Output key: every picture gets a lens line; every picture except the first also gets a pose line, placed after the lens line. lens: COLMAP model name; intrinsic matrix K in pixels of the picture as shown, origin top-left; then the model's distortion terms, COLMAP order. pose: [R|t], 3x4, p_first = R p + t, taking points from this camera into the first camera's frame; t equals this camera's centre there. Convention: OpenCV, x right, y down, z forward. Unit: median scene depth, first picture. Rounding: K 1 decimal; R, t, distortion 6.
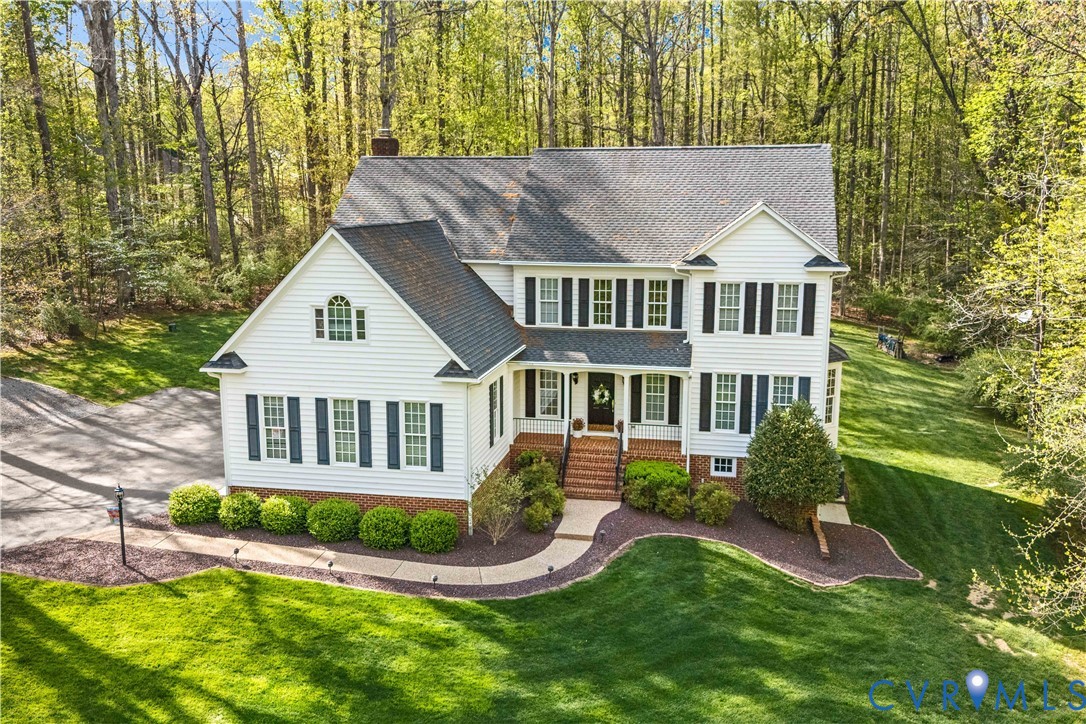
lens RADIAL K [[914.3, 0, 543.0], [0, 914.3, 362.0], [0, 0, 1]] dist [0.053190, -0.003571]
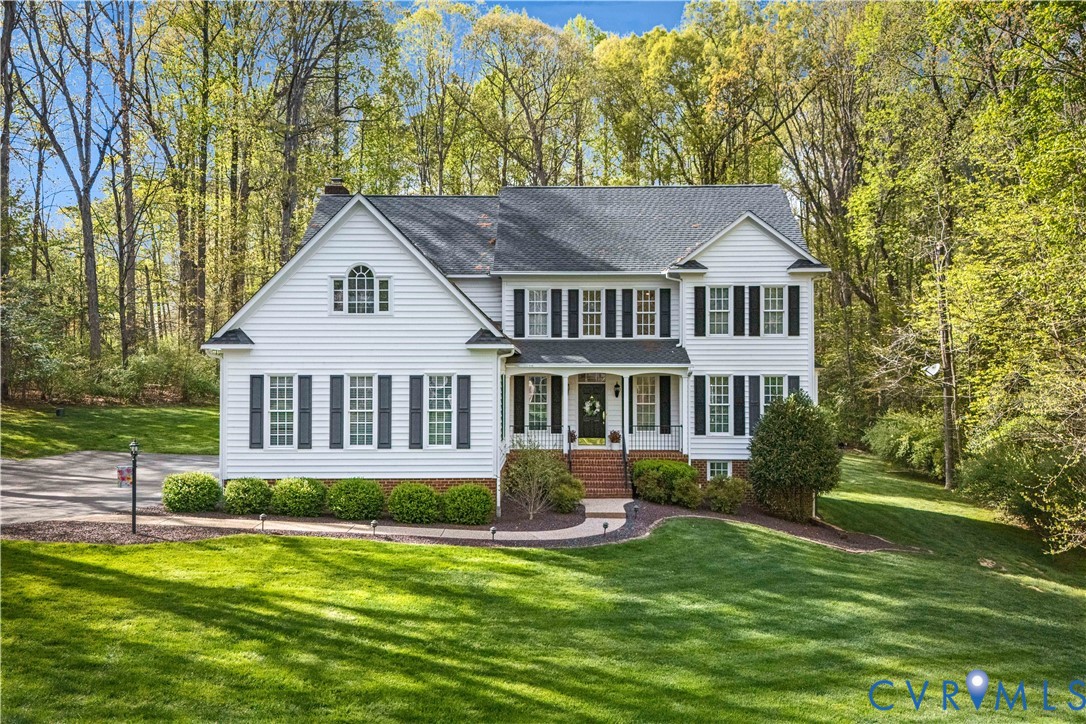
lens RADIAL K [[914.3, 0, 543.0], [0, 914.3, 362.0], [0, 0, 1]] dist [0.053190, -0.003571]
pose [[0.984071, -0.000479, 0.177774, -0.178432], [0.033860, 0.982195, -0.184788, 0.183827], [-0.174521, 0.187864, 0.966566, 0.045860]]
